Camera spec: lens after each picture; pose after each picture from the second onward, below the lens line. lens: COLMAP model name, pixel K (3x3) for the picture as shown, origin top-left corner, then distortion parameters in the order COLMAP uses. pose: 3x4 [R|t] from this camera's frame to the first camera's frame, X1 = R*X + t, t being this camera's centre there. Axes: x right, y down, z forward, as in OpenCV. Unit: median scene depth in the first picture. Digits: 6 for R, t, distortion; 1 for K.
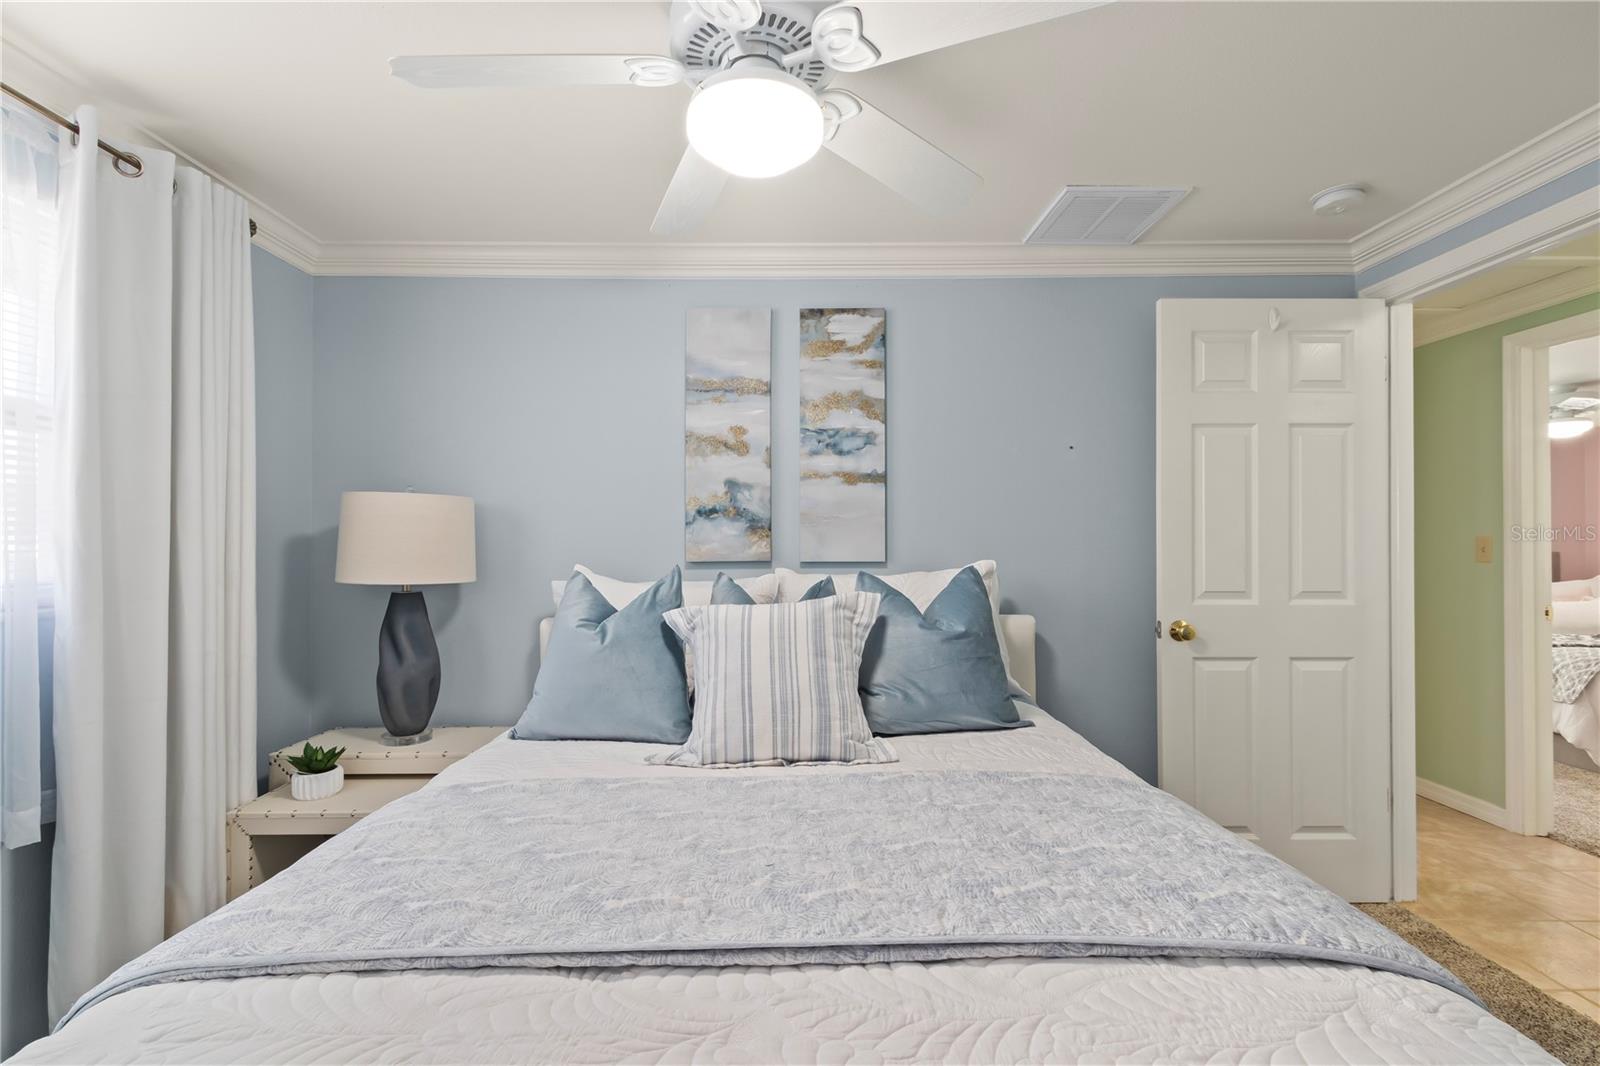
lens RADIAL K [[731.0, 0, 797.6], [0, 731.0, 536.2], [0, 0, 1]] dist [0.006976, -0.002525]
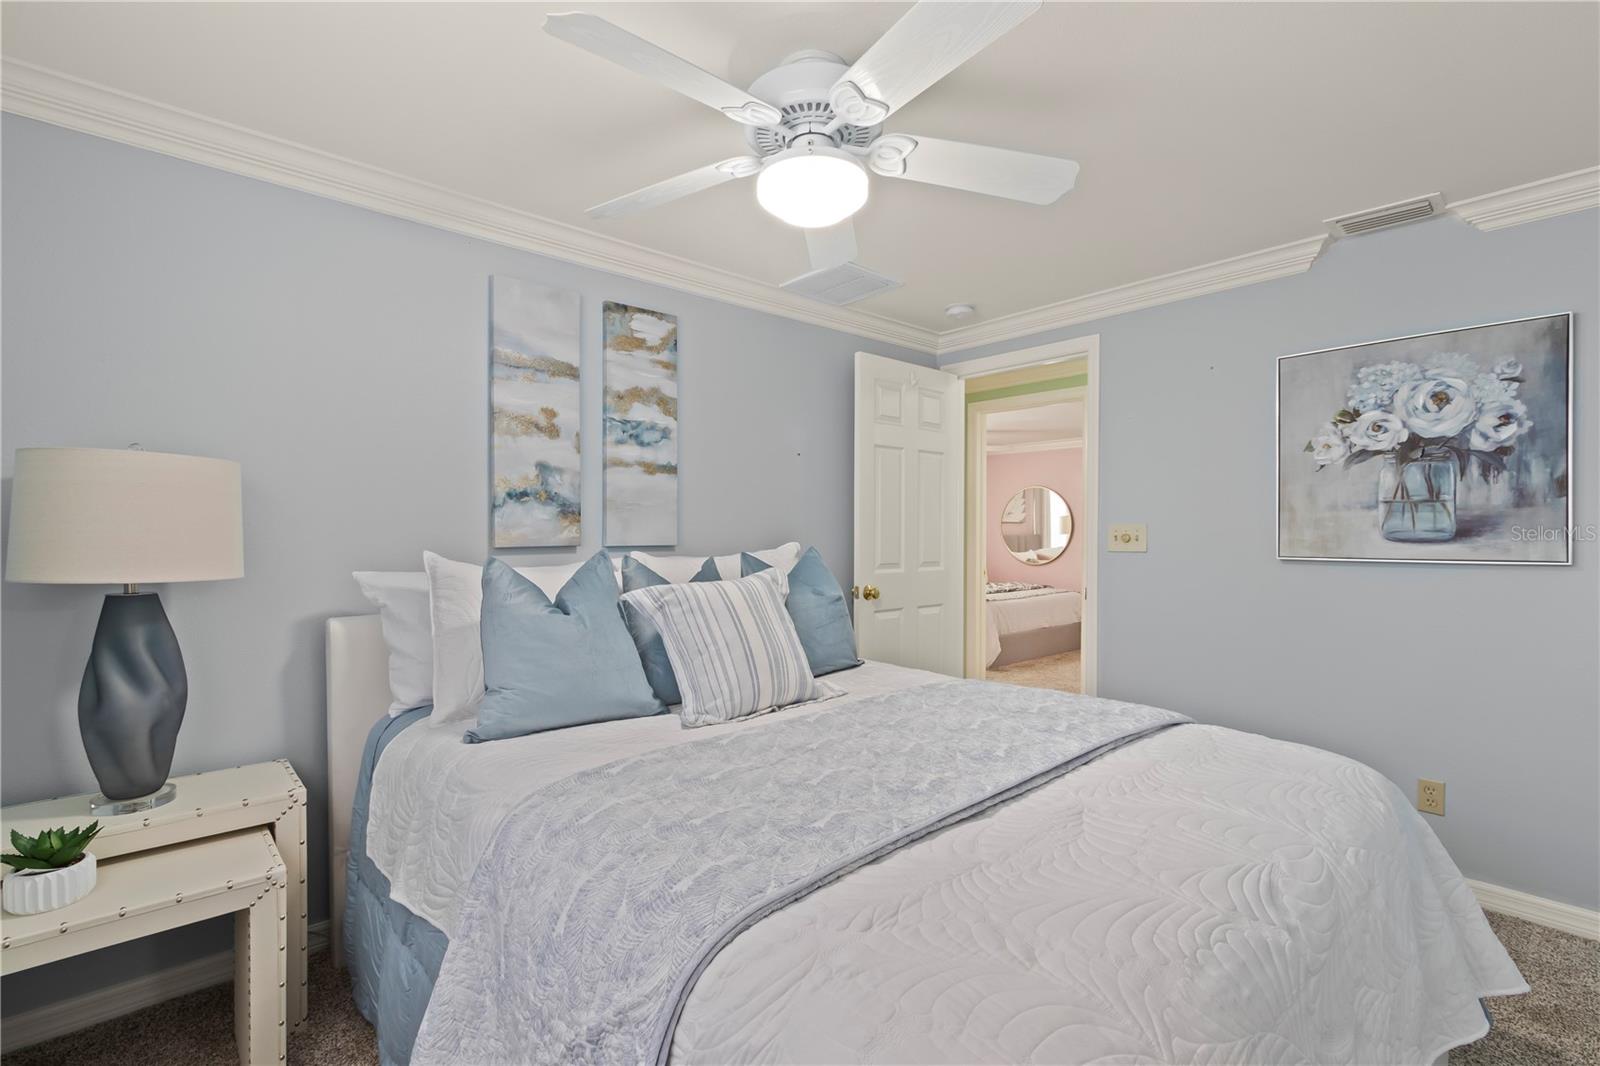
lens RADIAL K [[731.0, 0, 796.8], [0, 731.0, 533.0], [0, 0, 1]] dist [0.006976, -0.002525]
pose [[0.749023, 0.001334, 0.662543, -0.502368], [-0.008274, 0.999939, 0.007341, 0.006660], [-0.662492, -0.010981, 0.748988, 0.049394]]
